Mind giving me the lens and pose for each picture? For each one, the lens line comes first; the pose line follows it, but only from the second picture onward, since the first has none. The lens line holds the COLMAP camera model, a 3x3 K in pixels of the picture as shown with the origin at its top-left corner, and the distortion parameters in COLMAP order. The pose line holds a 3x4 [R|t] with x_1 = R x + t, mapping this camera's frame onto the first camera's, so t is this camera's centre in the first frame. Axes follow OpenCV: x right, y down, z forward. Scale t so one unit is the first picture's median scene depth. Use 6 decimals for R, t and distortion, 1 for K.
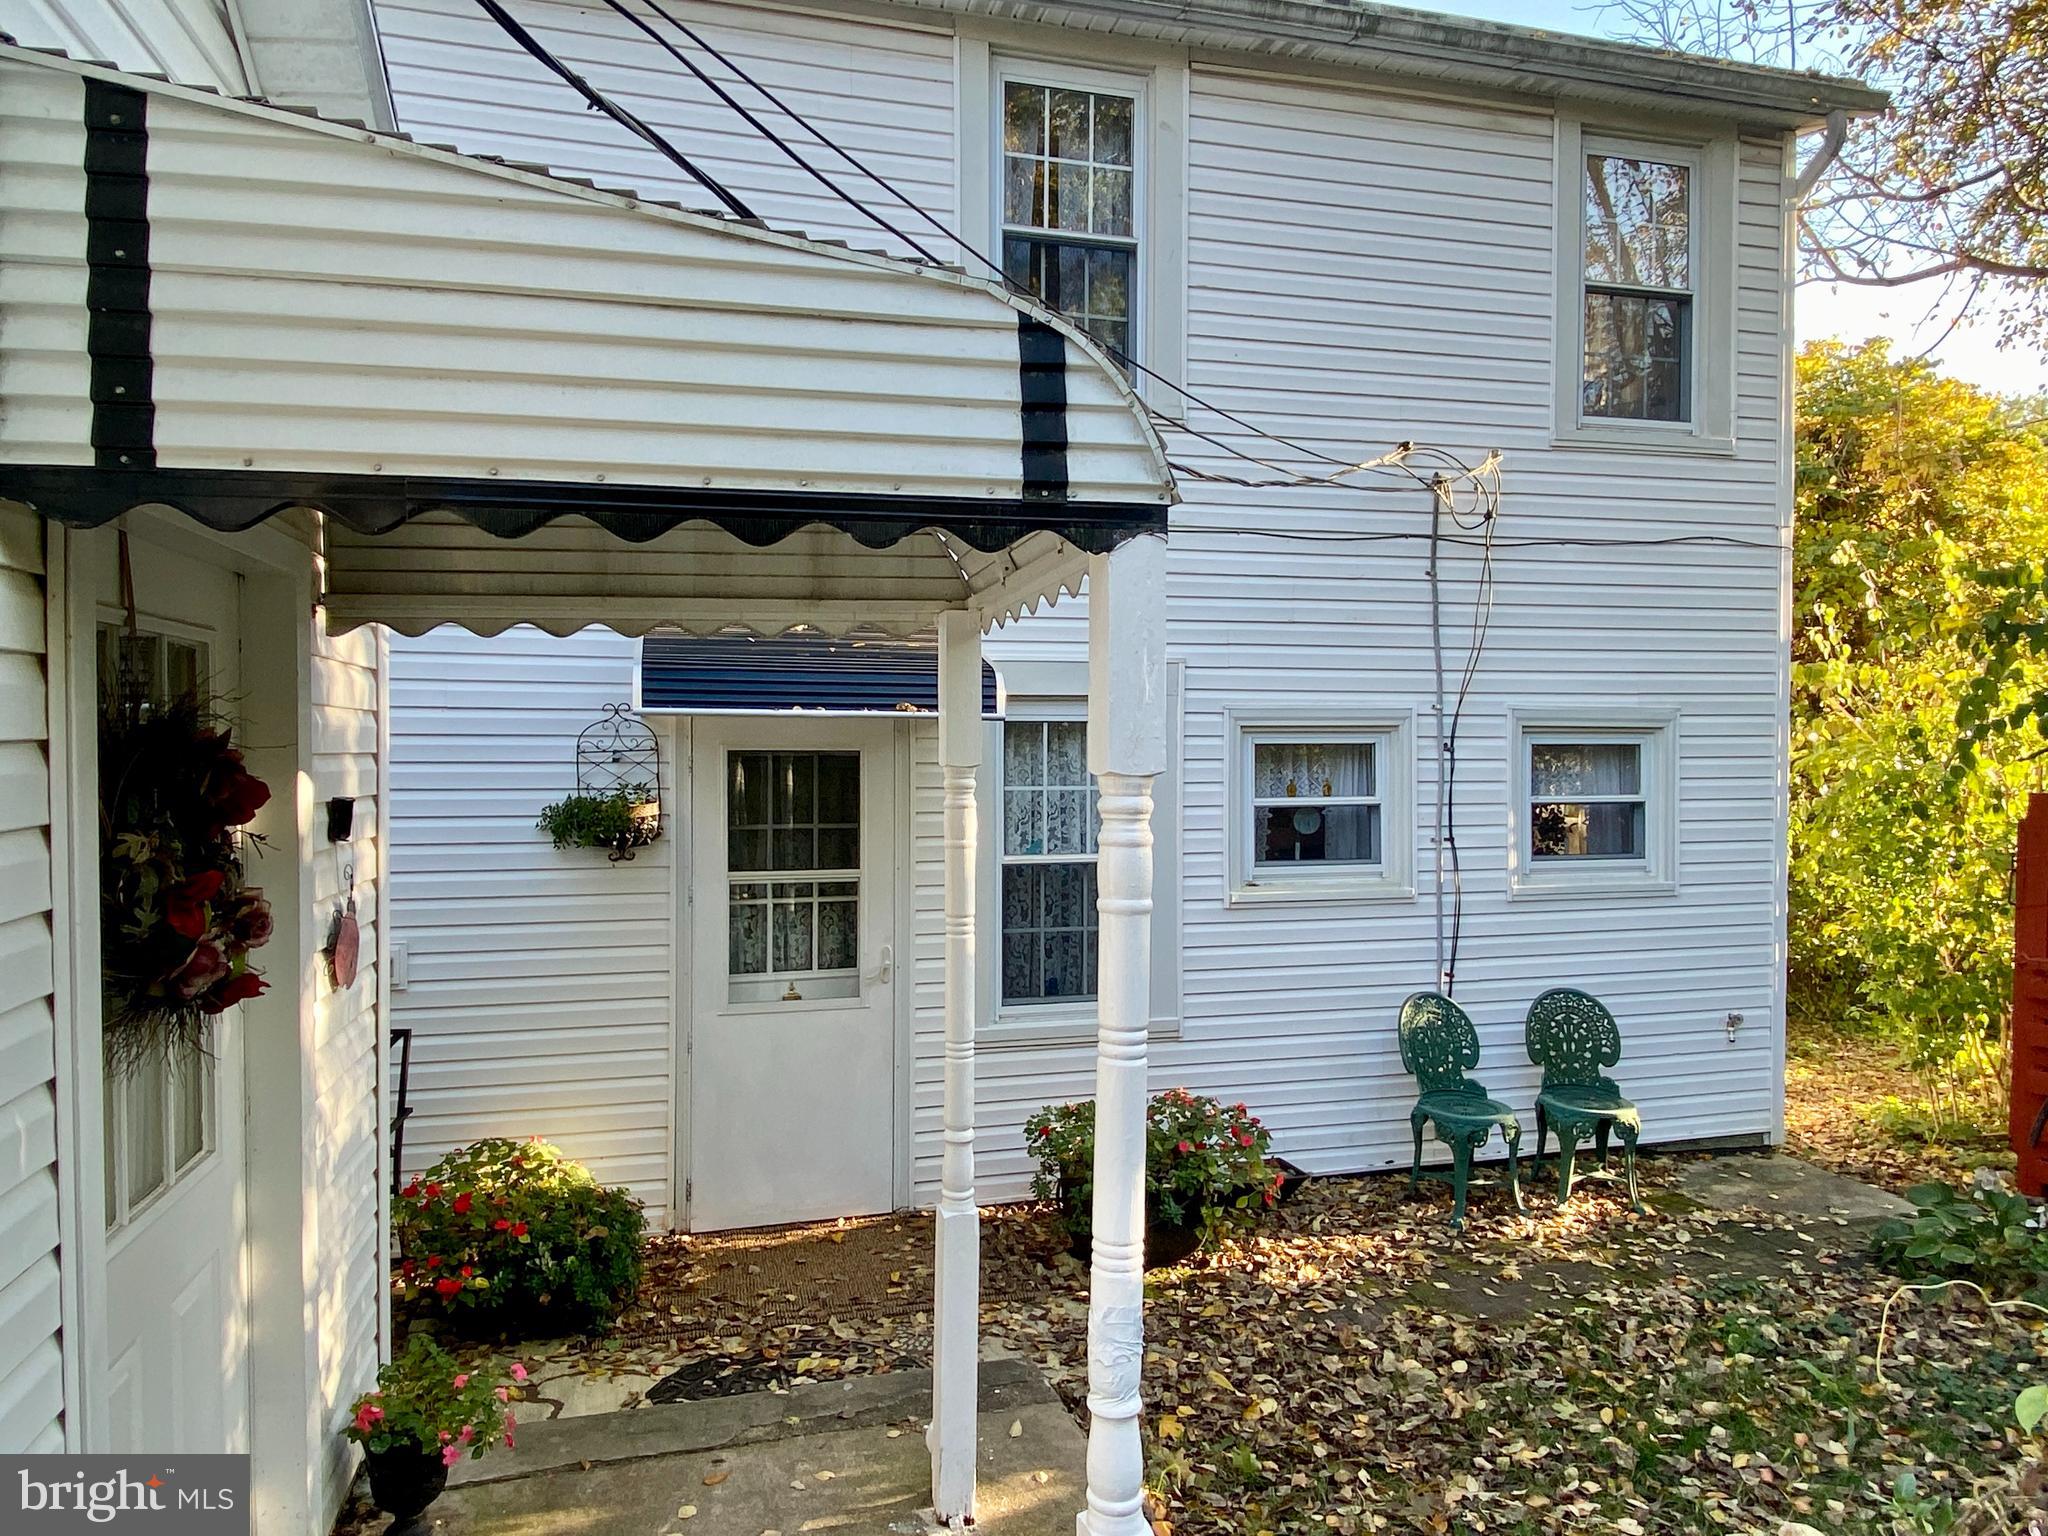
lens RADIAL K [[1275.6, 0, 1024.0], [0, 1275.6, 768.0], [0, 0, 1]] dist [0.031411, 0.000575]
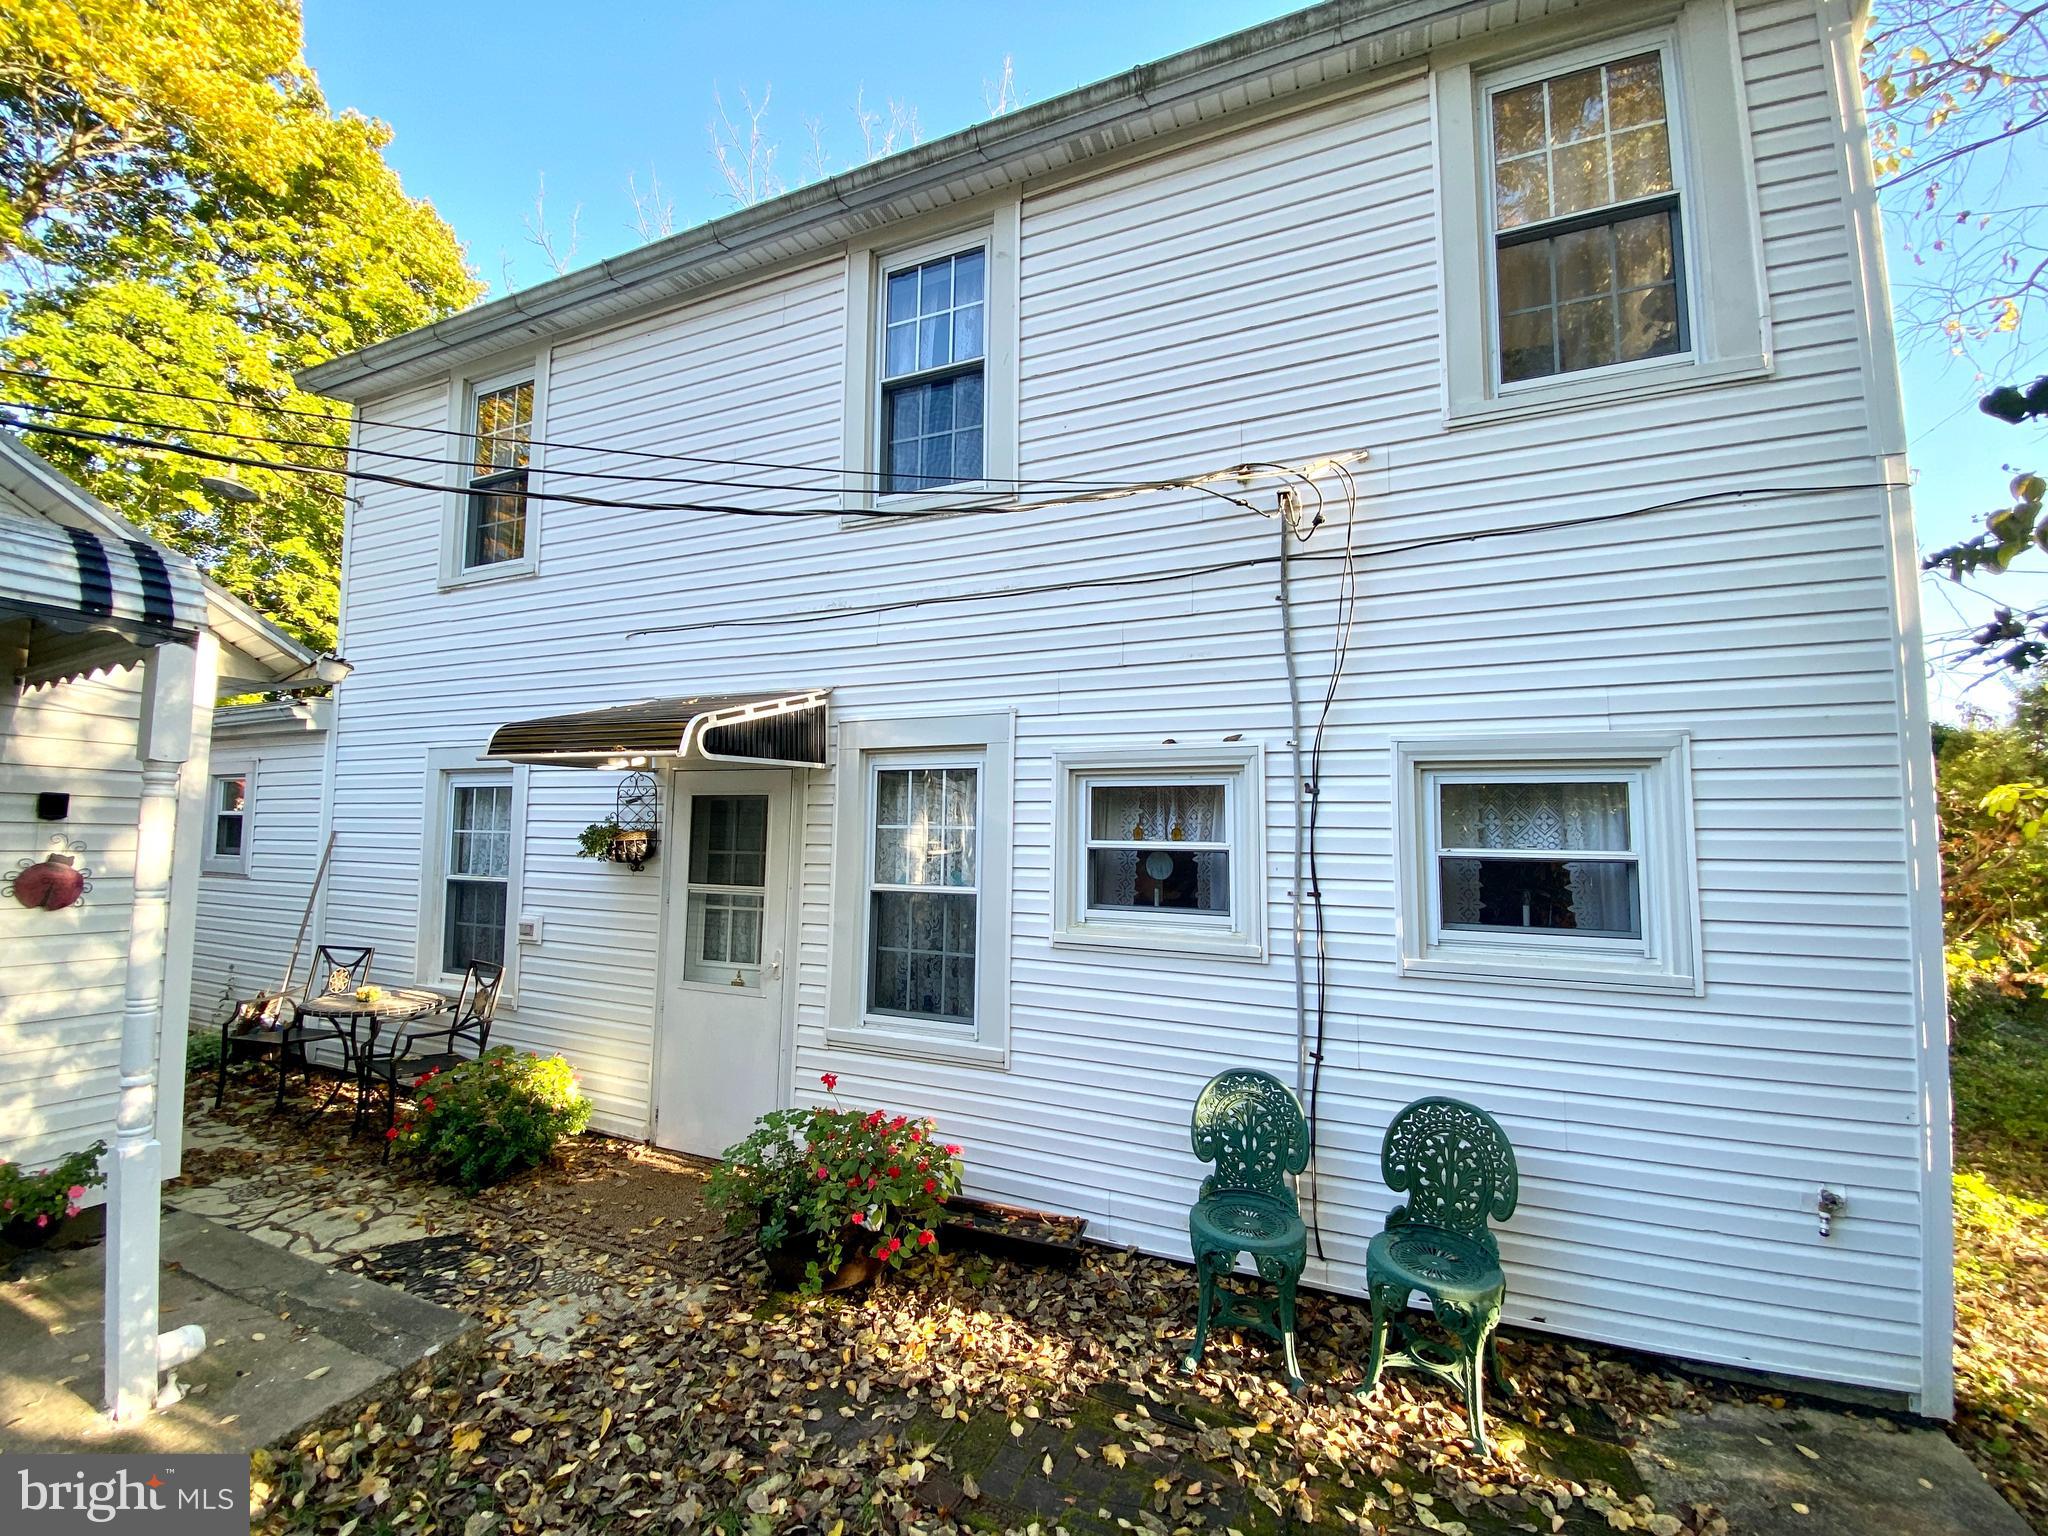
lens RADIAL K [[814.3, 0, 1024.0], [0, 814.3, 768.0], [0, 0, 1]] dist [0.016506, -0.016486]
pose [[0.792760, -0.038271, -0.608331, 0.520179], [-0.022649, 0.995488, -0.092143, 0.026029], [0.609113, 0.086826, 0.788317, 0.440608]]
